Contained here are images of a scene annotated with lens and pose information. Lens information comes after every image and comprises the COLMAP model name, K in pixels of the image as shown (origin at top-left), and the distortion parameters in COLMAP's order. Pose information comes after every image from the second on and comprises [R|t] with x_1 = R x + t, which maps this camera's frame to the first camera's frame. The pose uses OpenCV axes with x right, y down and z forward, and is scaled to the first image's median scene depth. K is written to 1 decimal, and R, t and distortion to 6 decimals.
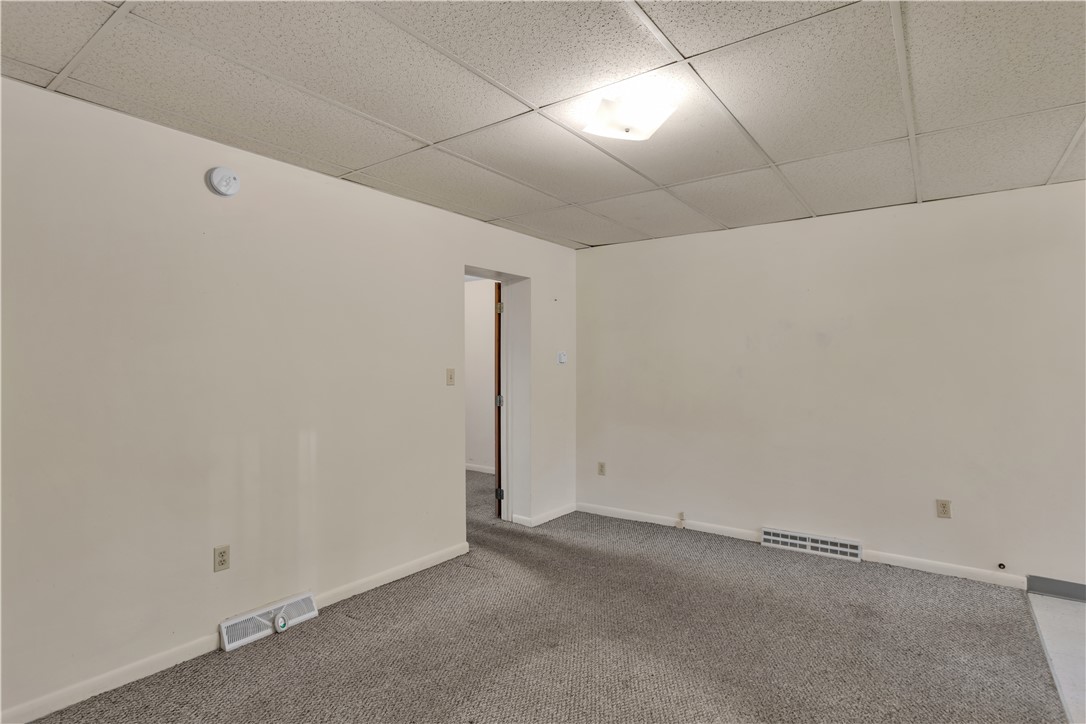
lens RADIAL K [[542.6, 0, 543.0], [0, 542.6, 362.0], [0, 0, 1]] dist [-0.004410, -0.000413]
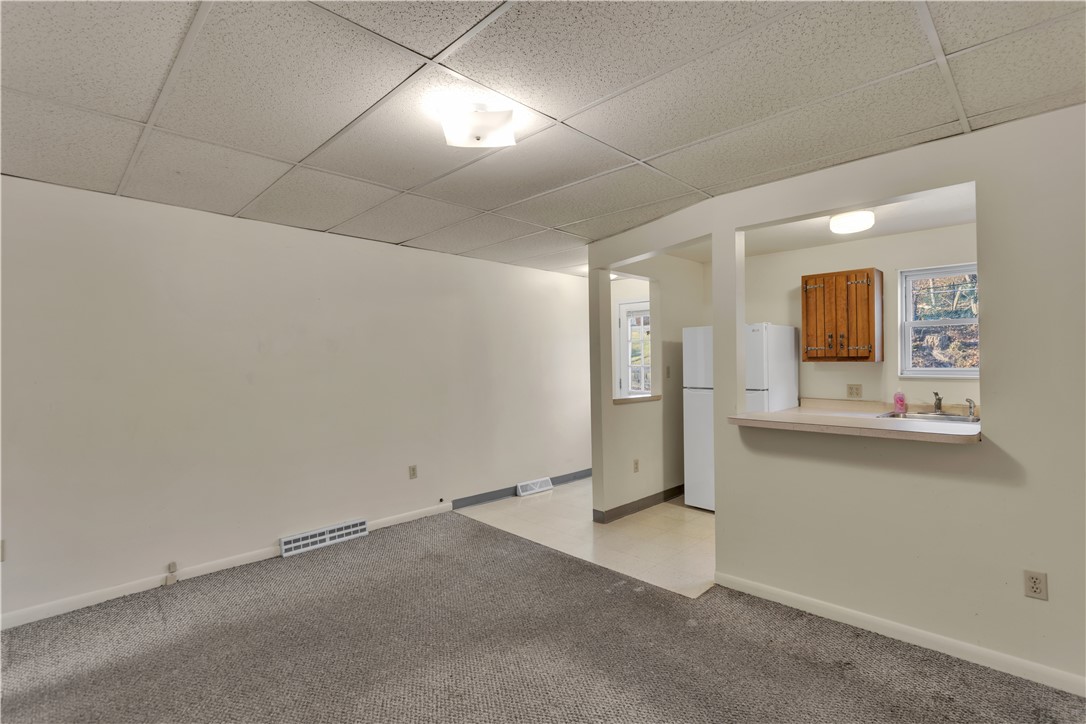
lens RADIAL K [[510.9, 0, 543.0], [0, 510.9, 362.0], [0, 0, 1]] dist [-0.000186, 0.001378]
pose [[0.163048, -0.000266, 0.986618, -0.455478], [0.011488, 0.999933, -0.001629, -0.002259], [-0.986551, 0.011600, 0.163040, 0.428731]]
